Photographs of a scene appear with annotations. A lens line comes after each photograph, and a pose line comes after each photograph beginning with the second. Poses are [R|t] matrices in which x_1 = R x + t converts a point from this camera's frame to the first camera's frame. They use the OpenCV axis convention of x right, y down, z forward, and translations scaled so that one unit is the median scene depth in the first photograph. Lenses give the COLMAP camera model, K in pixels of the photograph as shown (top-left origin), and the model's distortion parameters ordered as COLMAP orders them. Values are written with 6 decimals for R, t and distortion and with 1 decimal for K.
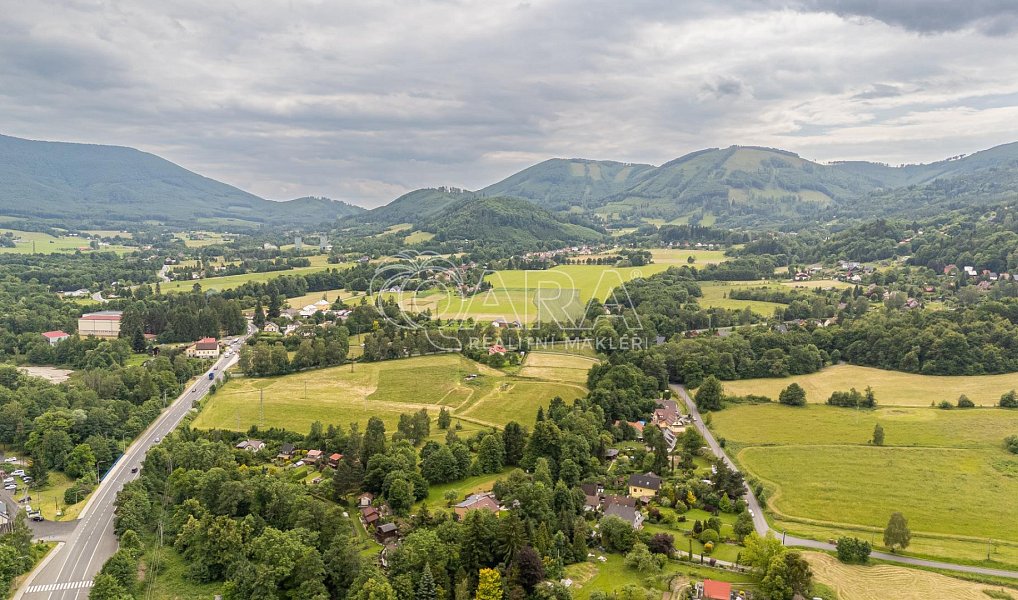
lens RADIAL K [[830.5, 0, 509.0], [0, 830.5, 300.0], [0, 0, 1]] dist [0.046024, -0.061431]
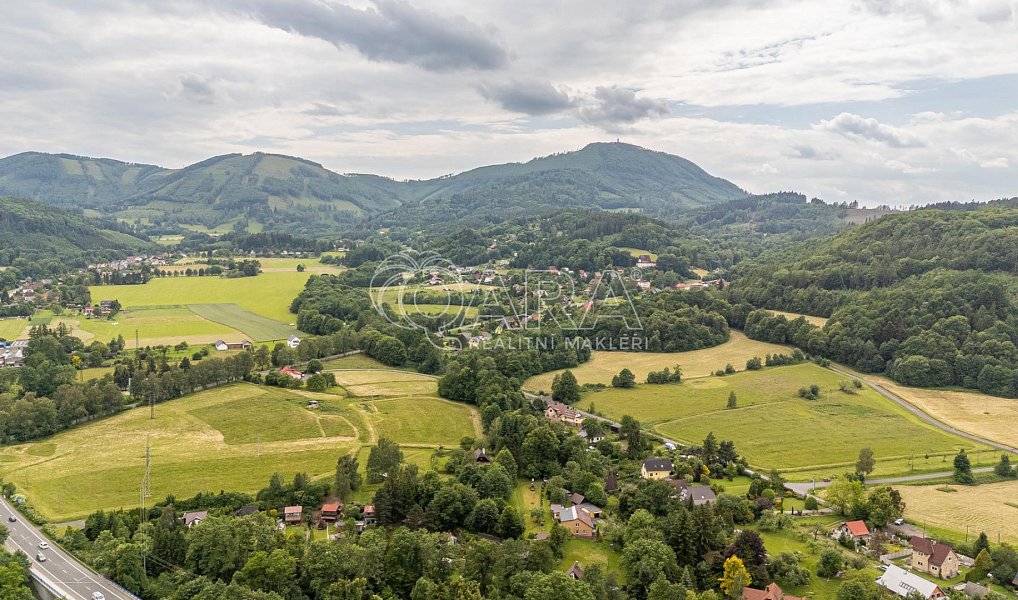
lens RADIAL K [[830.5, 0, 509.0], [0, 830.5, 300.0], [0, 0, 1]] dist [0.046024, -0.061431]
pose [[0.758444, -0.048709, 0.649916, -0.164067], [0.055546, 0.998406, 0.010006, -0.004897], [-0.649367, 0.028511, 0.759940, 0.071472]]
